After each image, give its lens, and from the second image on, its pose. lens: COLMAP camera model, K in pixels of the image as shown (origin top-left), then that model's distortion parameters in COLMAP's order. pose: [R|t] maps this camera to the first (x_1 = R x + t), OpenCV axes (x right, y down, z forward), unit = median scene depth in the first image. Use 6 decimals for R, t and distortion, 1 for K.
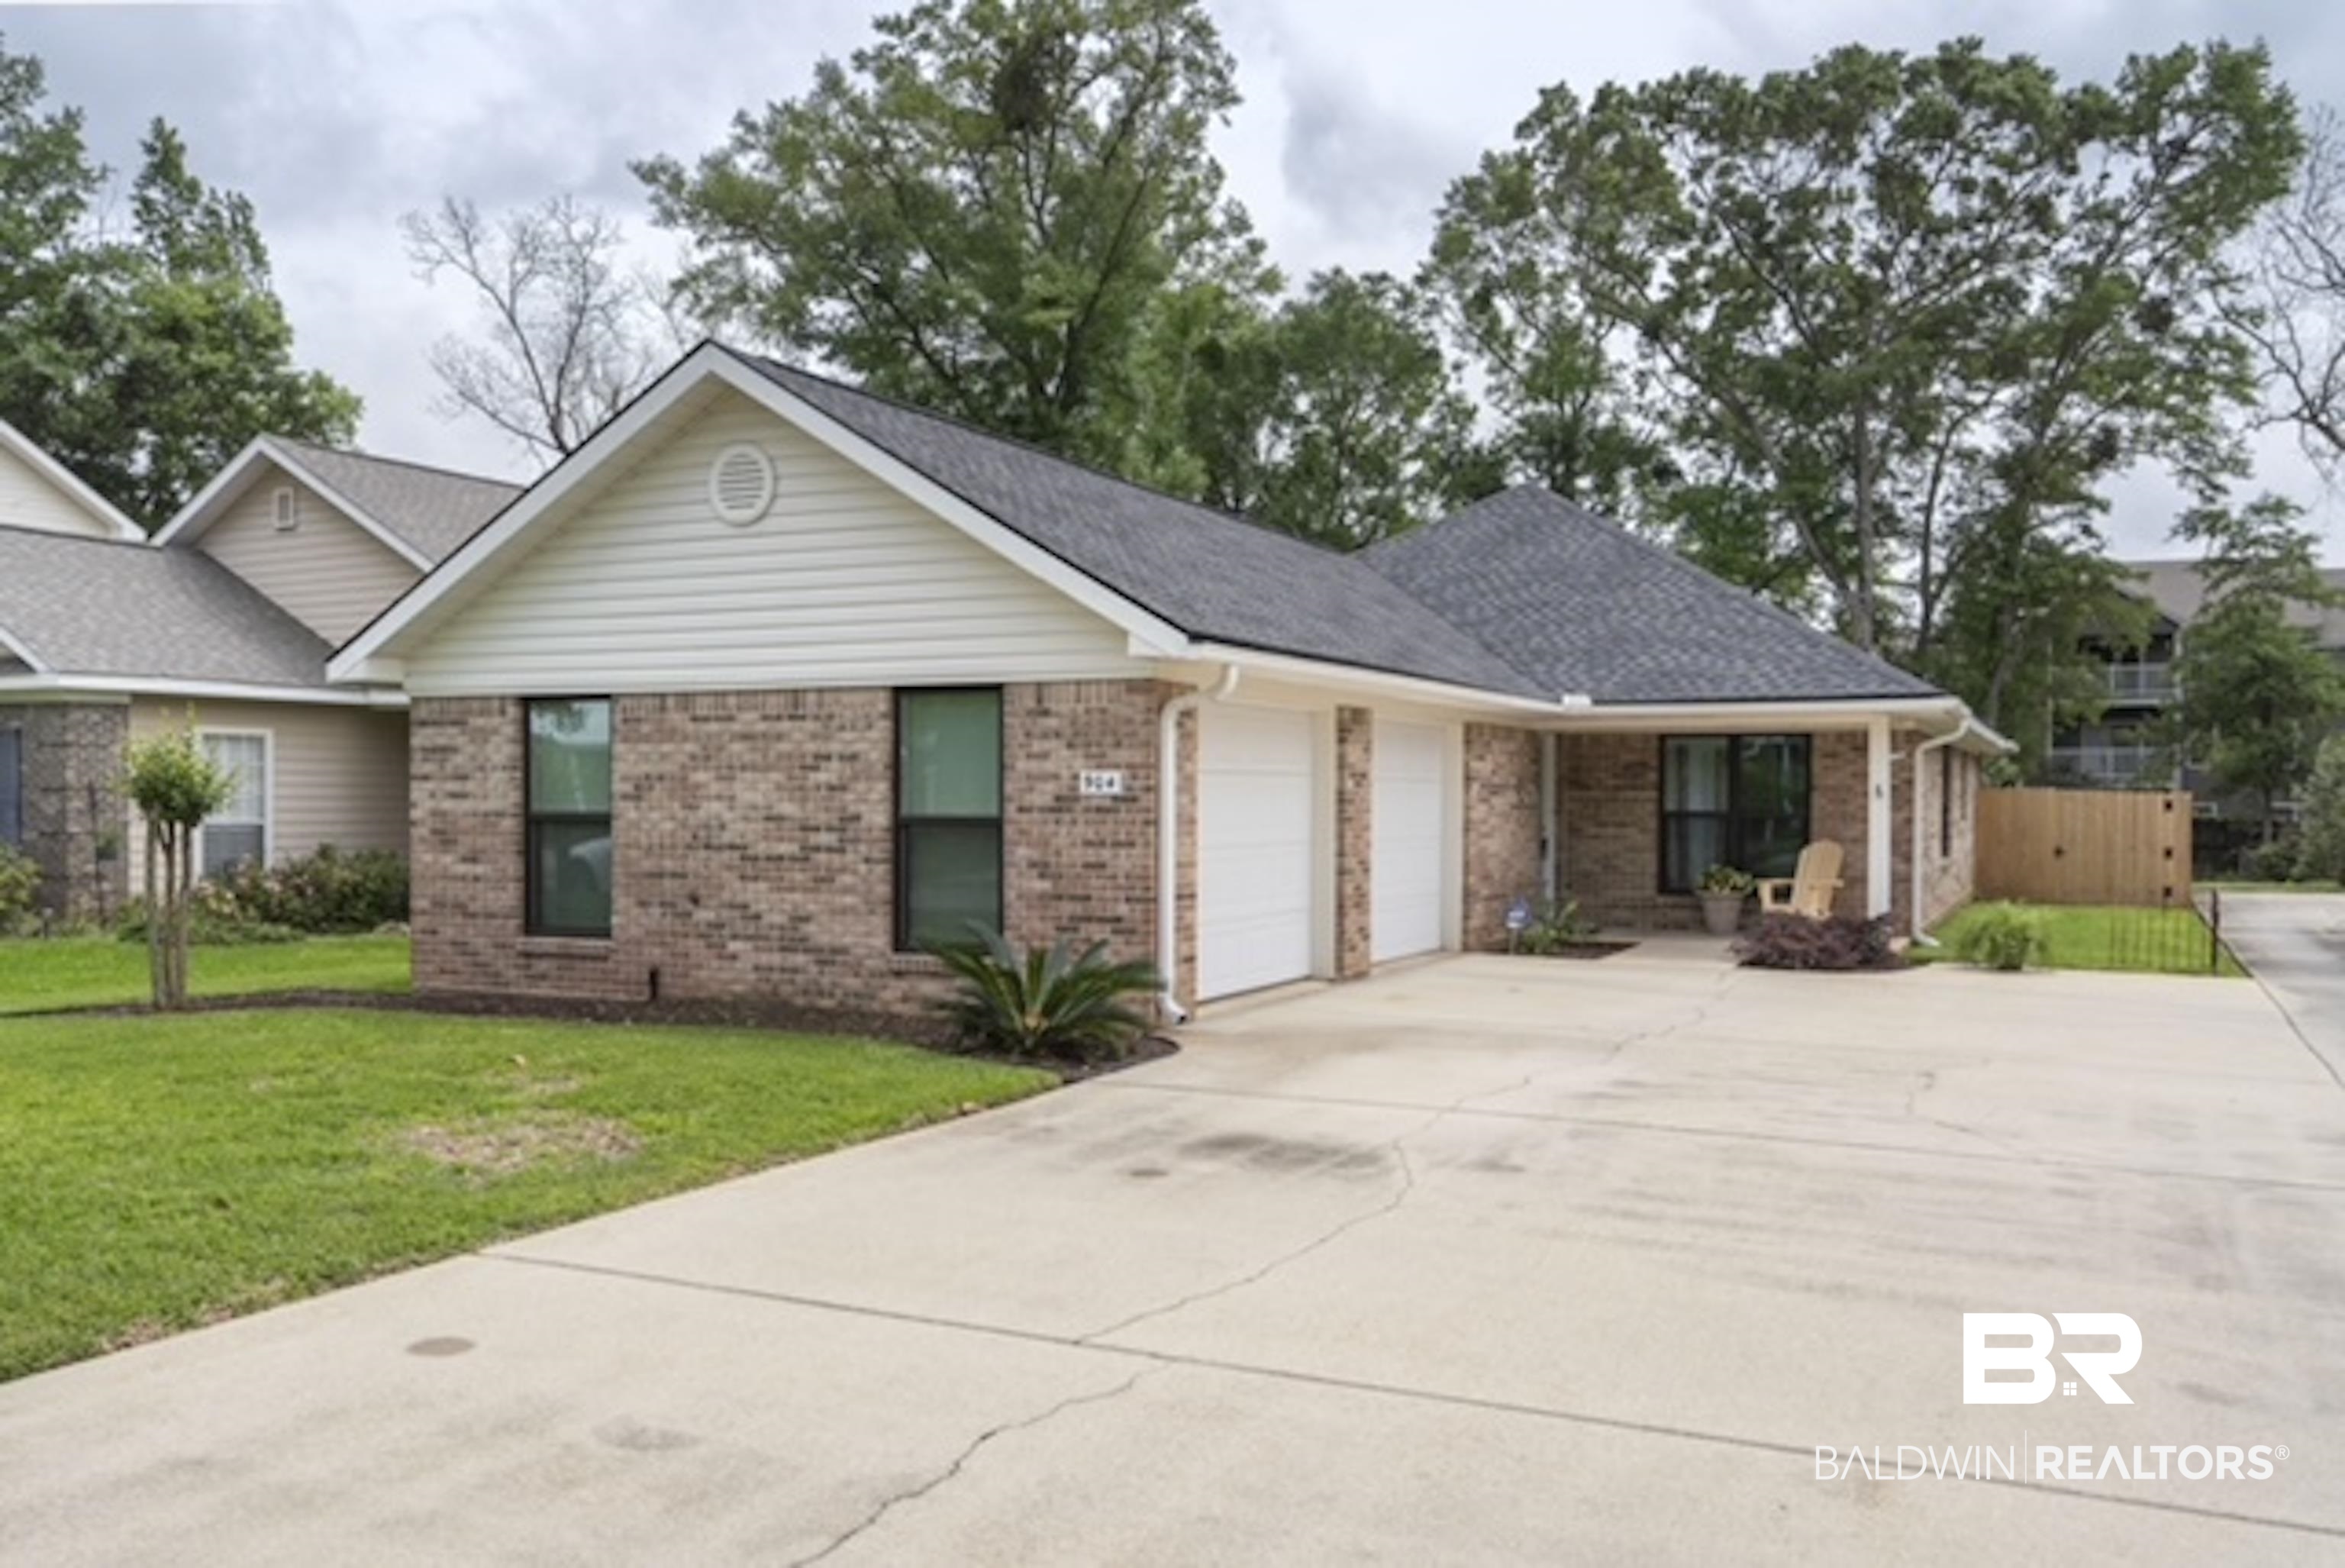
lens RADIAL K [[1896.6, 0, 1172.5], [0, 1896.6, 784.0], [0, 0, 1]] dist [0.007908, 0.003557]
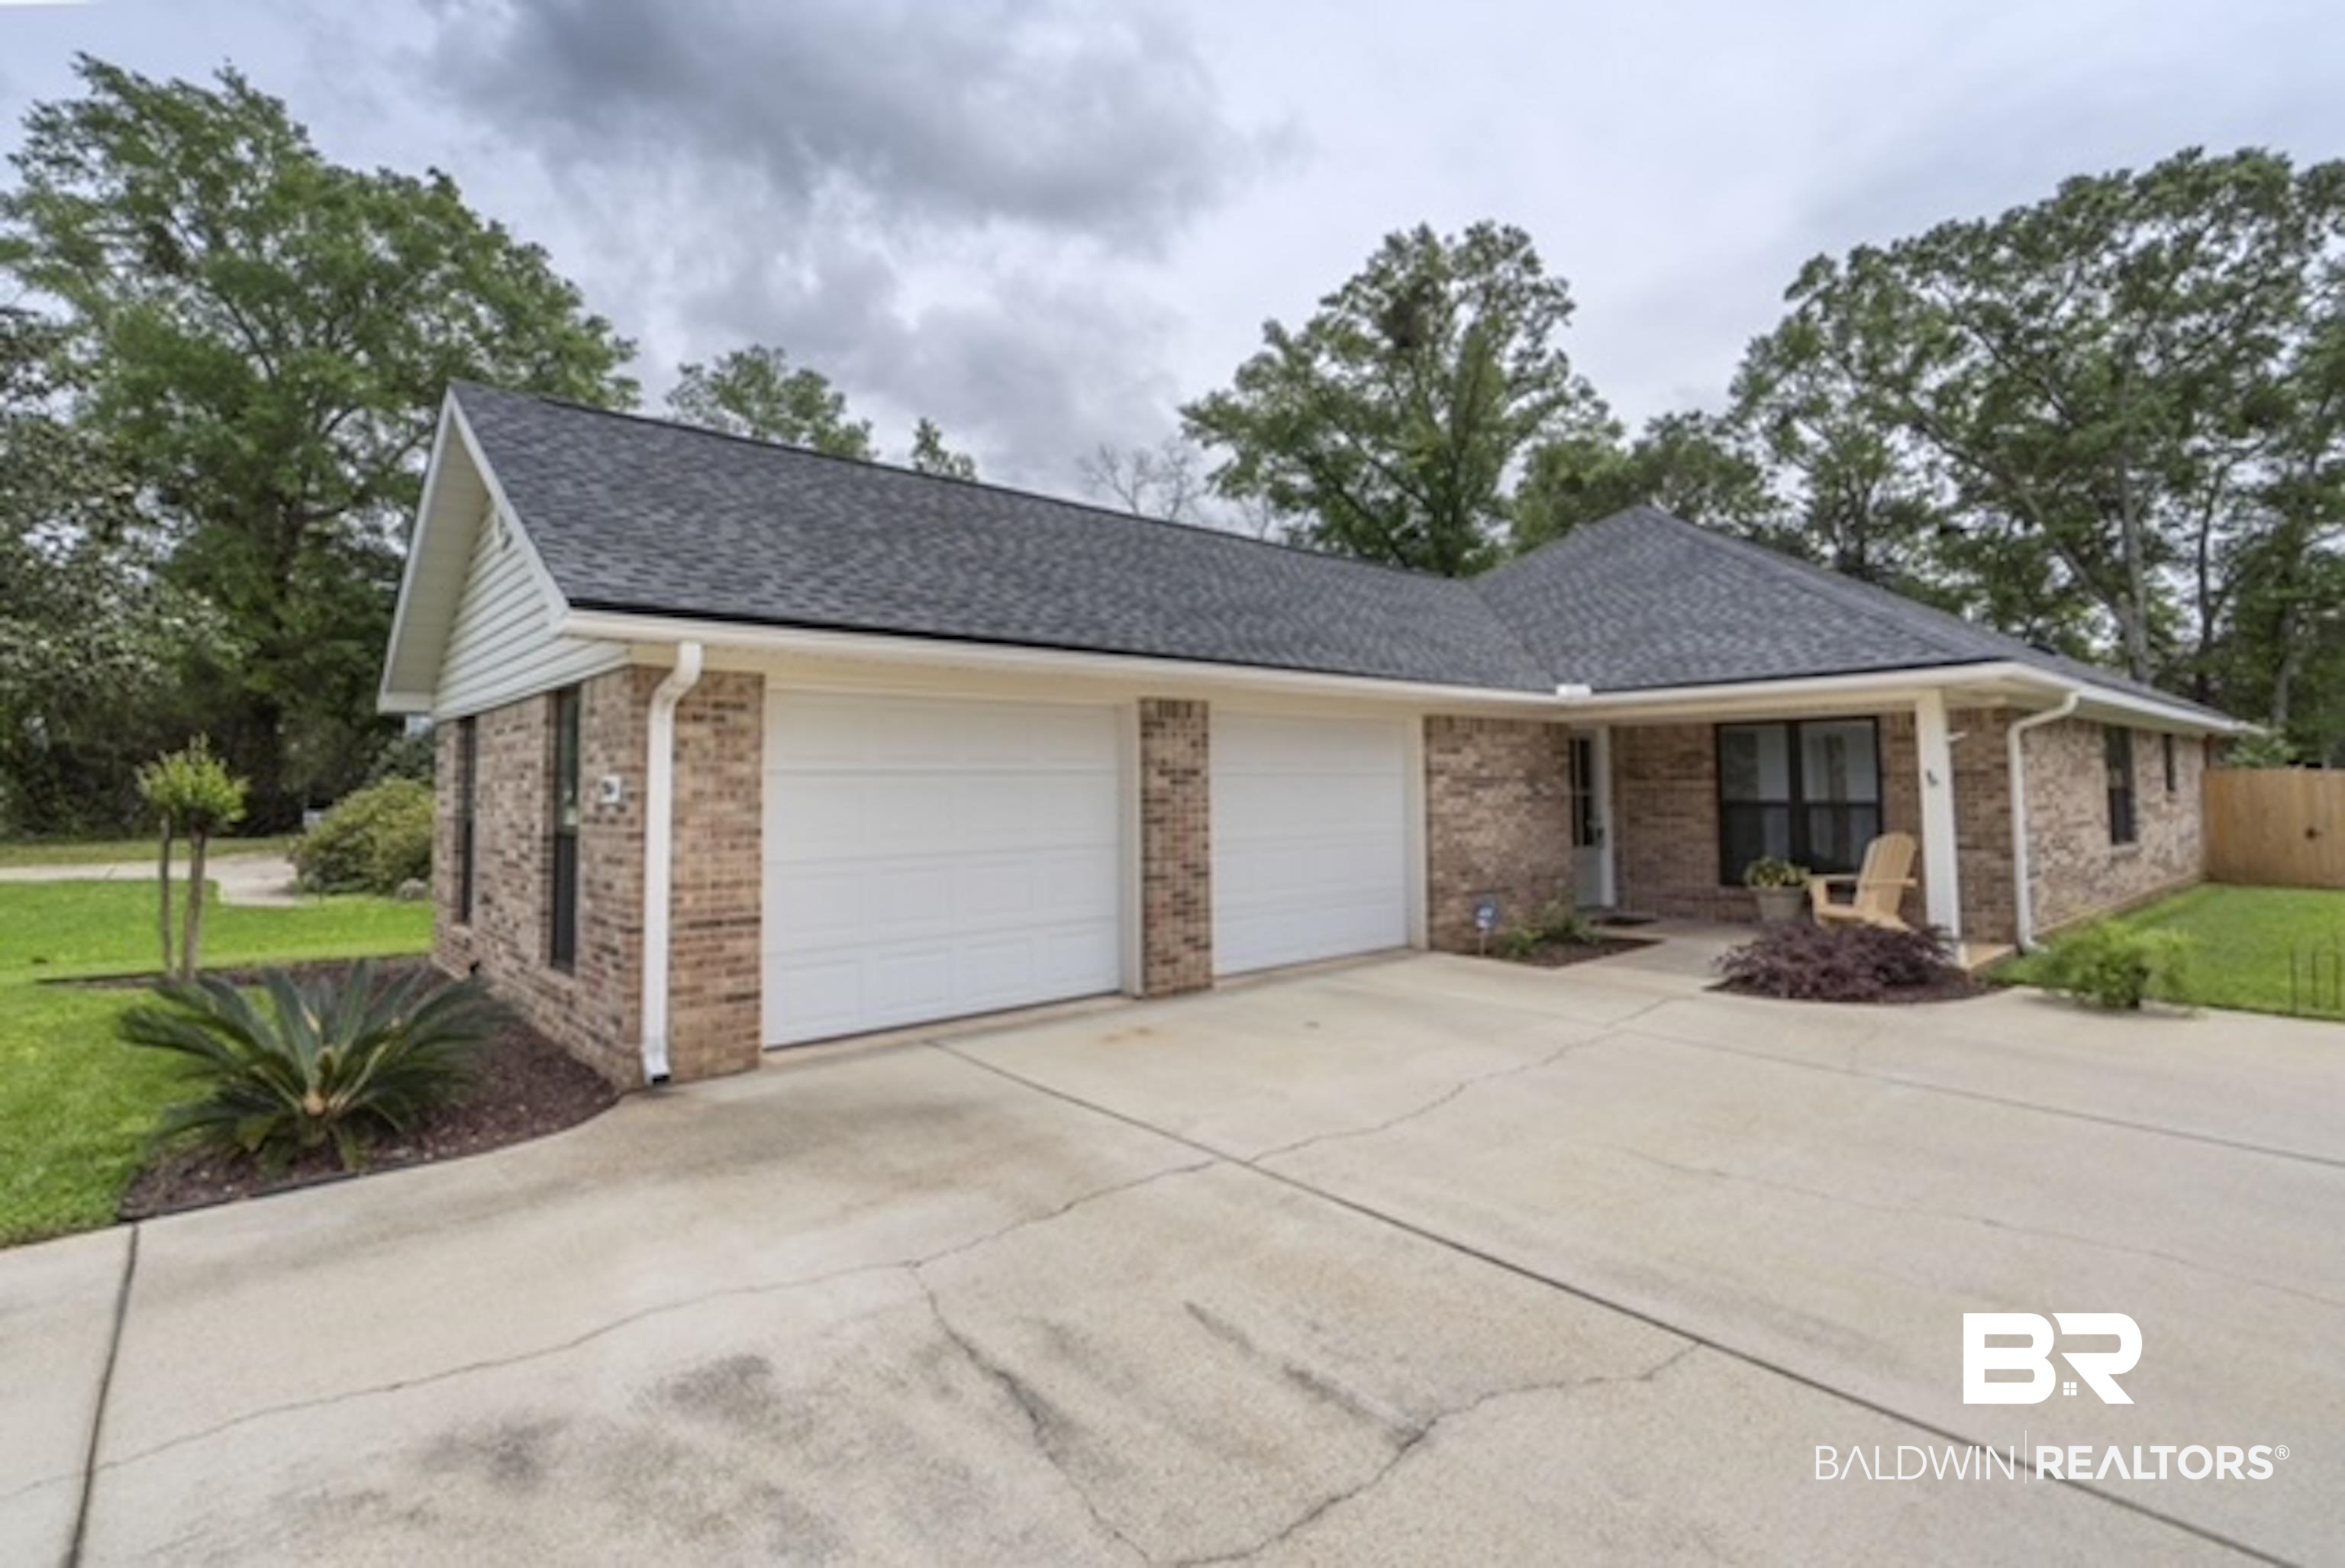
lens RADIAL K [[1113.6, 0, 1177.4], [0, 1113.6, 693.9], [0, 0, 1]] dist [-0.002122, 0.000843]
pose [[0.922098, -0.046072, -0.384204, 0.072253], [0.016547, 0.996673, -0.079804, 0.000156], [0.386602, 0.067230, 0.919793, 0.115309]]
